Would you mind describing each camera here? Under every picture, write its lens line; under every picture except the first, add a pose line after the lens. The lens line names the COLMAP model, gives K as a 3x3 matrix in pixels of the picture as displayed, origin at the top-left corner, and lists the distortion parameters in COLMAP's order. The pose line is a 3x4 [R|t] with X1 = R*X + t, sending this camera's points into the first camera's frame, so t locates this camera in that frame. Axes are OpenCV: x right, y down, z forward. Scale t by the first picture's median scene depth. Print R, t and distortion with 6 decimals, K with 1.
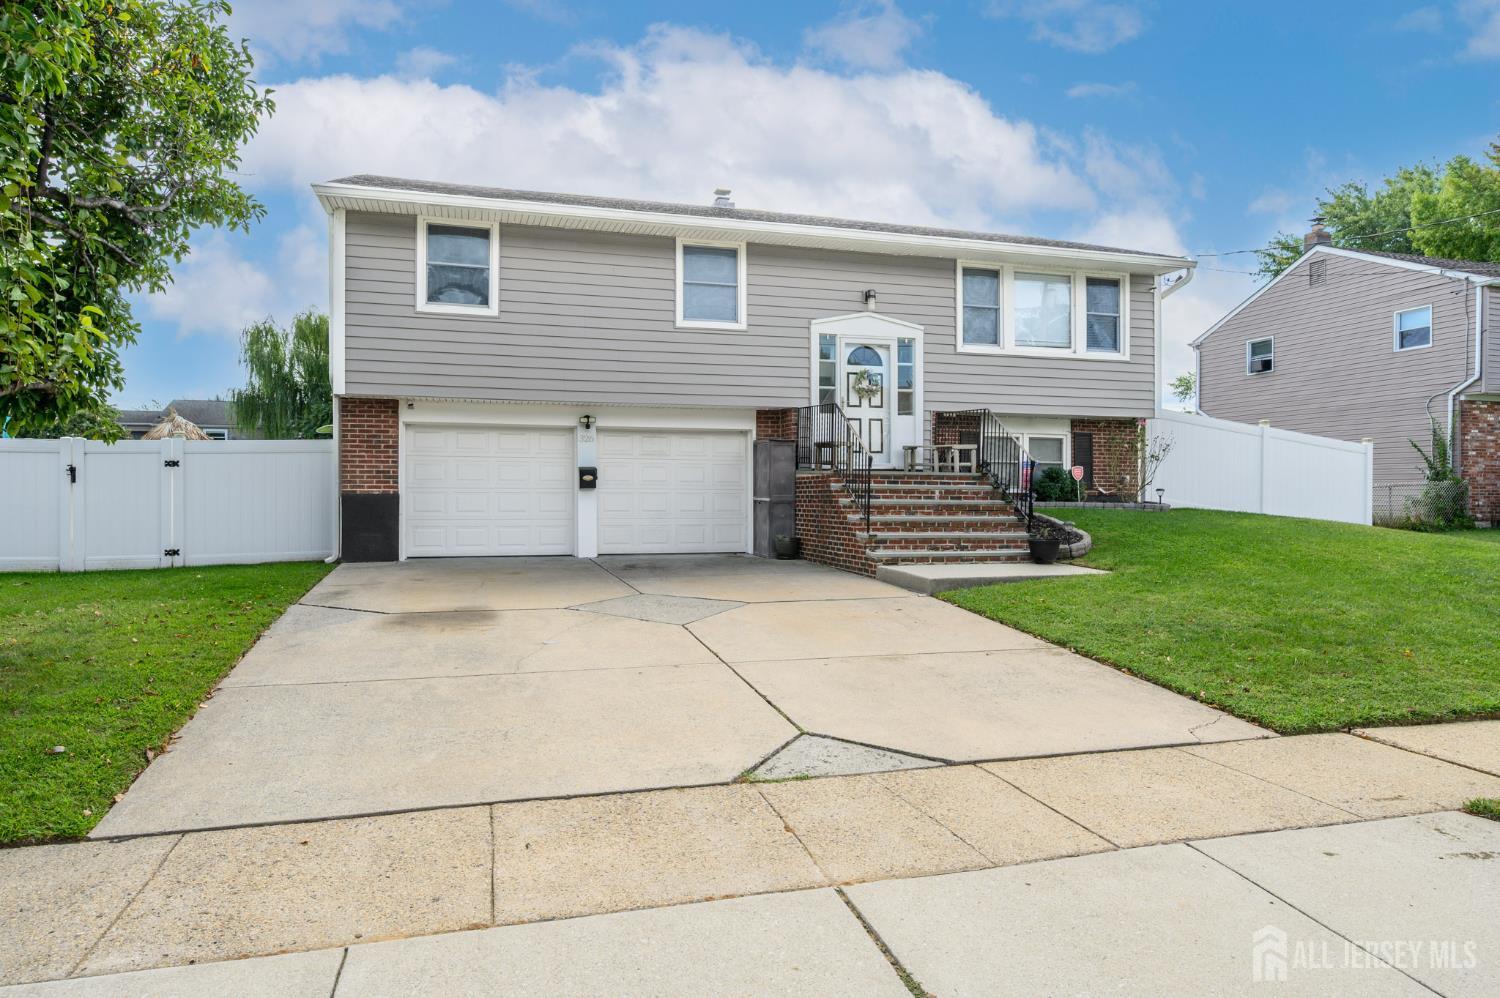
lens RADIAL K [[950.4, 0, 761.0], [0, 950.4, 498.9], [0, 0, 1]] dist [-0.000178, 0.001308]
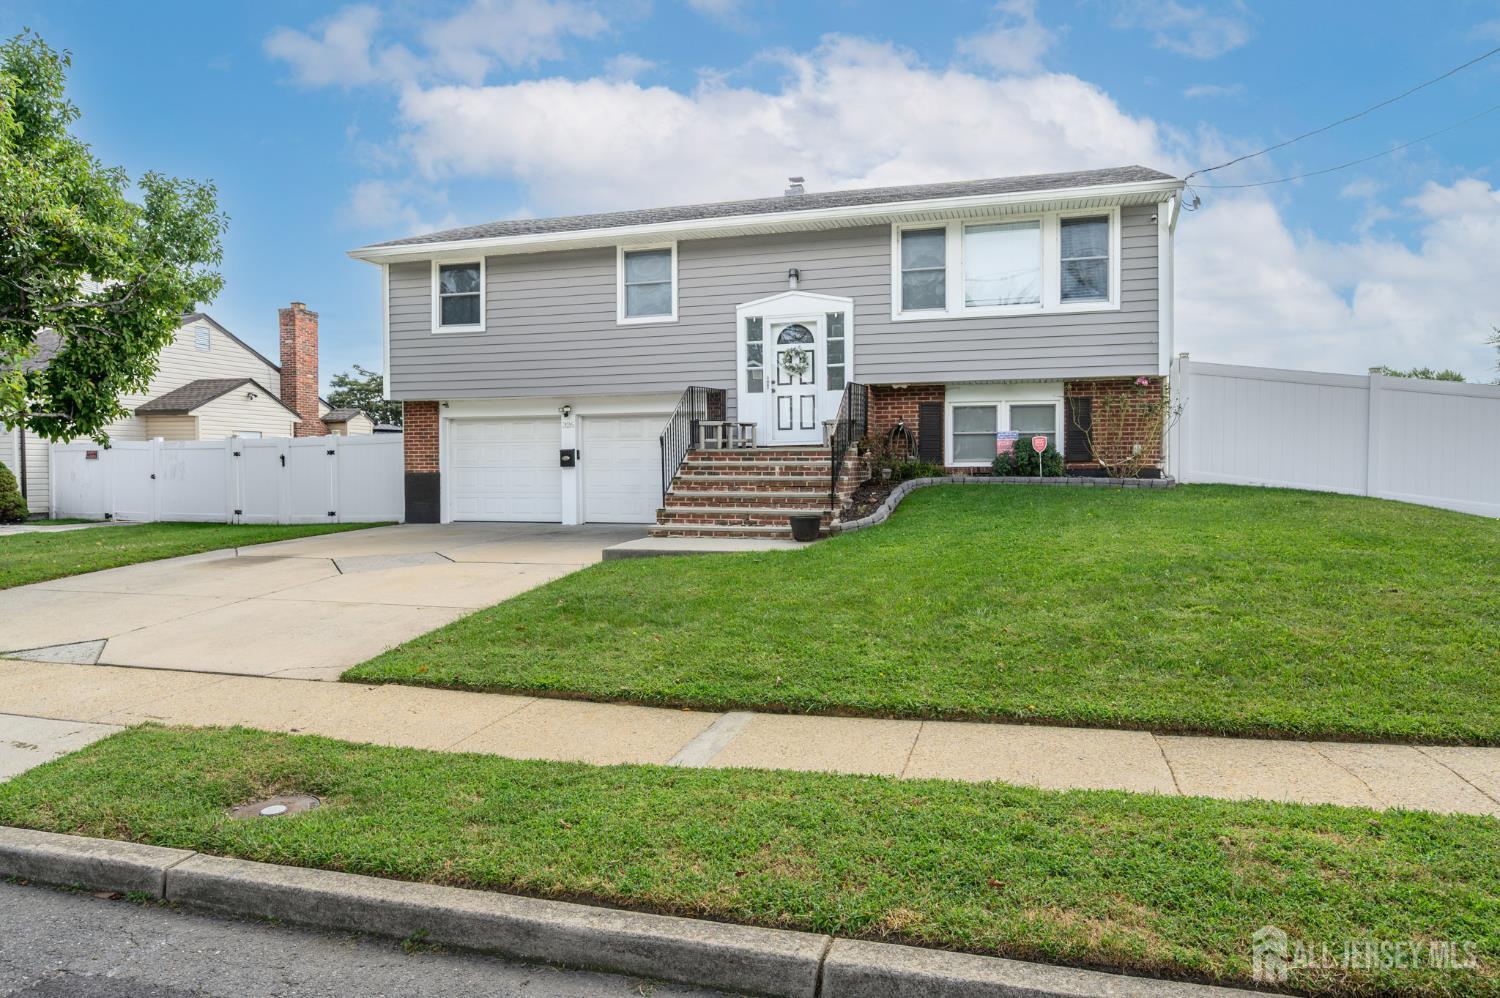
lens RADIAL K [[950.4, 0, 750.6], [0, 950.4, 498.3], [0, 0, 1]] dist [-0.000178, 0.001308]
pose [[0.836598, 0.009778, -0.547730, 0.657952], [0.006154, 0.999610, 0.027245, -0.002624], [0.547783, -0.026164, 0.836211, 0.123108]]
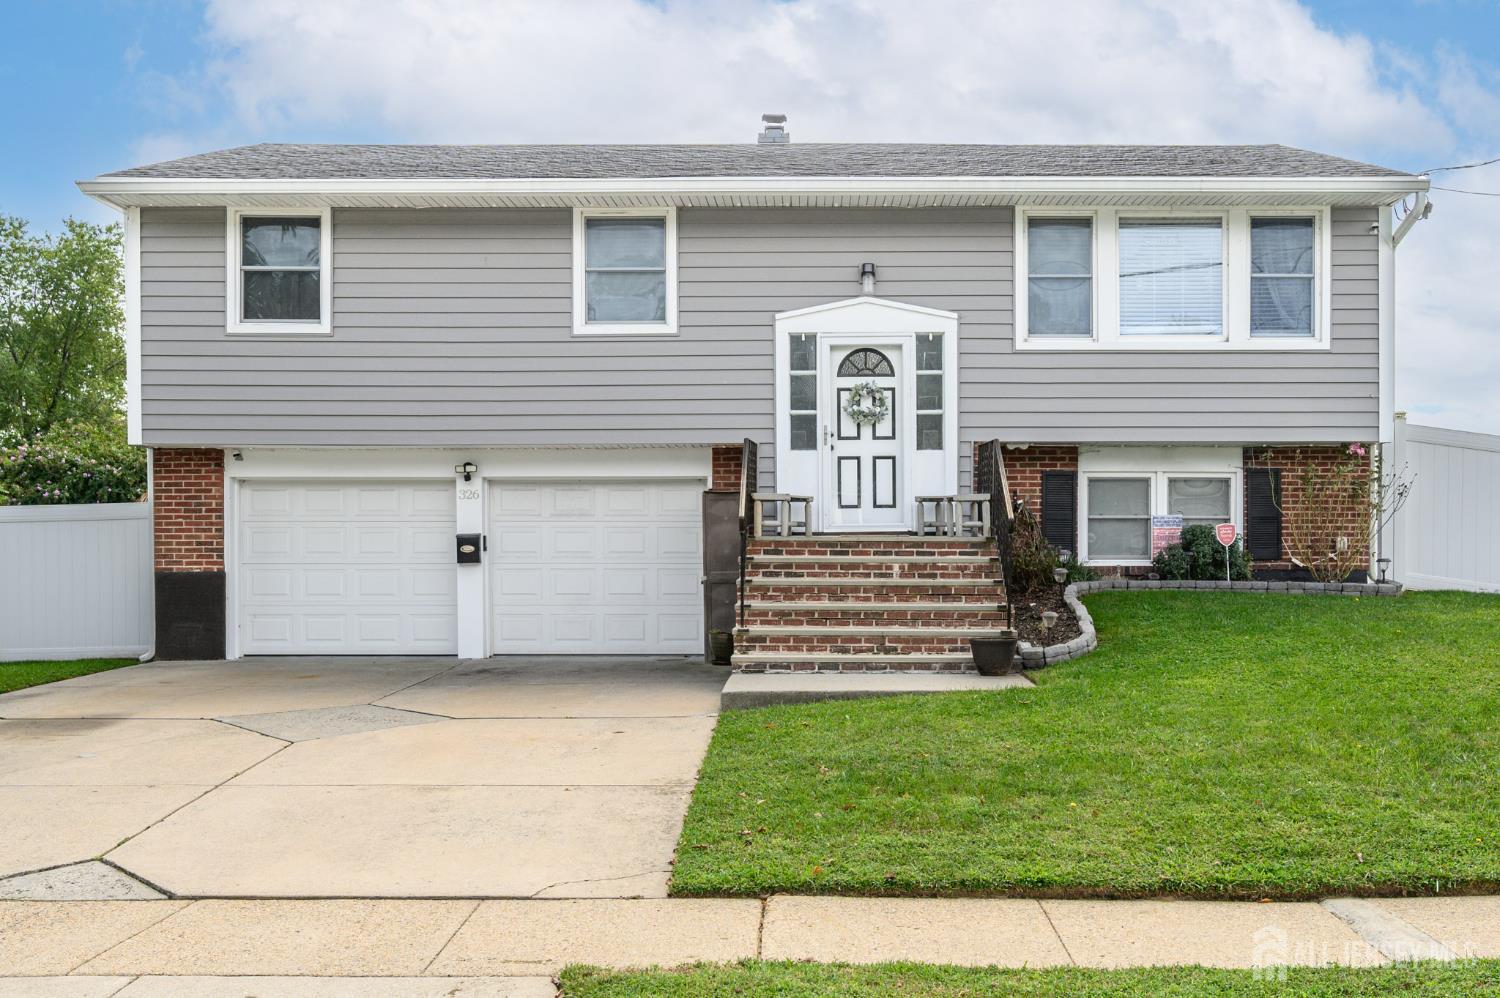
lens RADIAL K [[1542.7, 0, 835.9], [0, 1542.7, 605.7], [0, 0, 1]] dist [-0.001874, 0.000000]
pose [[0.959387, 0.003070, -0.282077, 0.413516], [0.002986, 0.999774, 0.021037, -0.002499], [0.282078, -0.021025, 0.959161, -0.050534]]
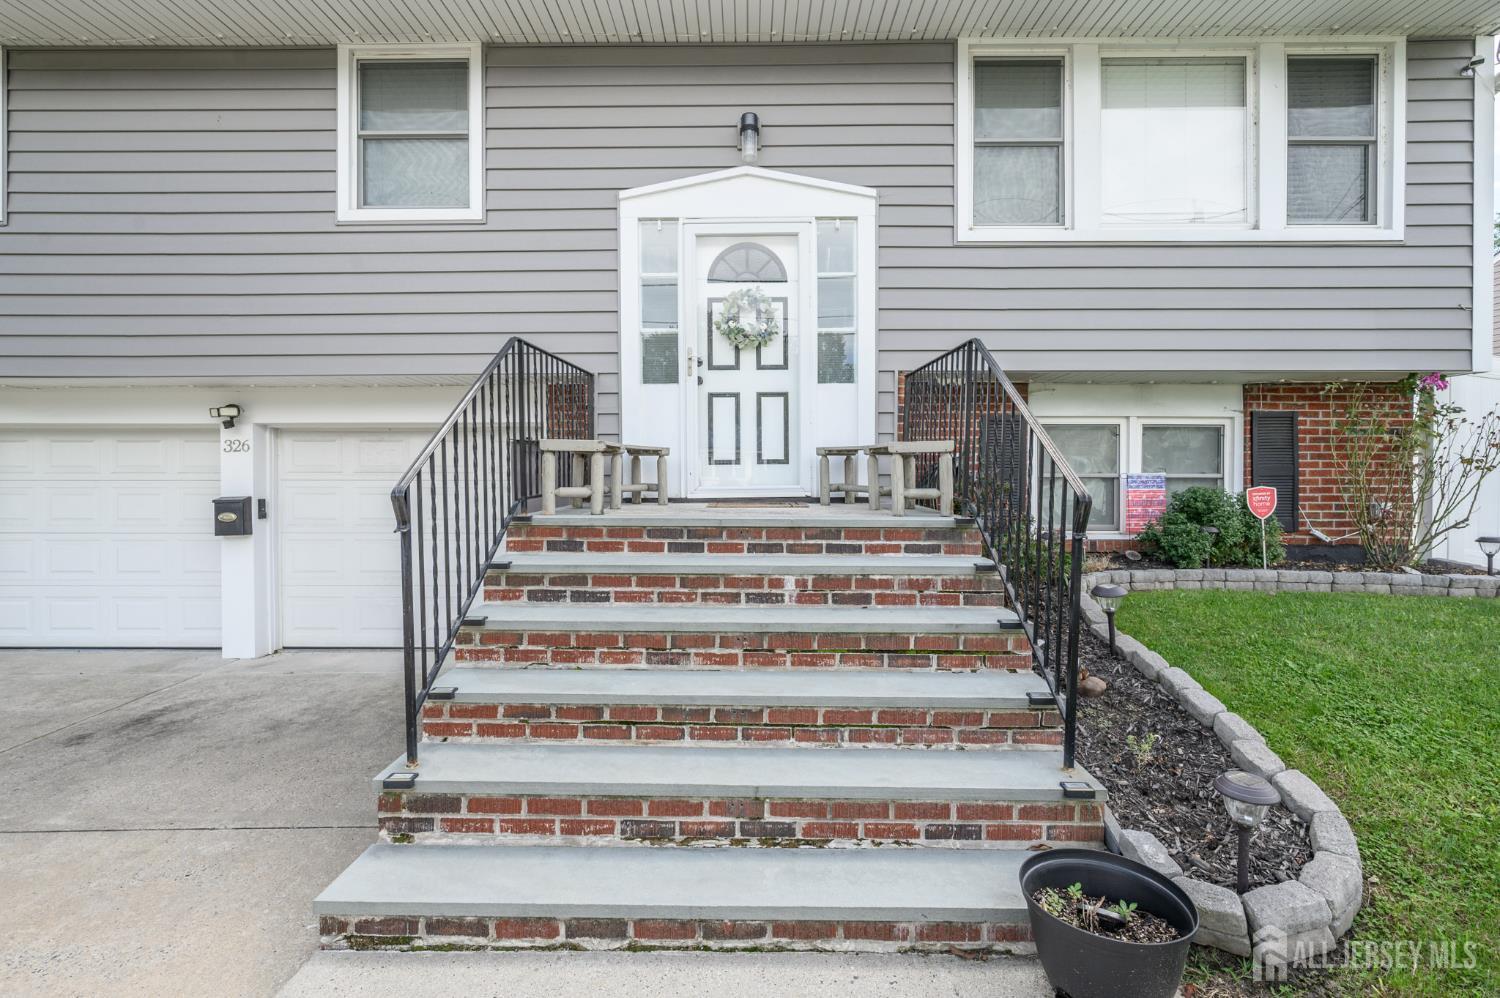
lens RADIAL K [[686.7, 0, 748.1], [0, 686.7, 497.9], [0, 0, 1]] dist [-0.003445, 0.001486]
pose [[0.954348, 0.001990, -0.298691, 0.223920], [0.001862, 0.999919, 0.012611, -0.037093], [0.298692, -0.012591, 0.954267, 0.697446]]
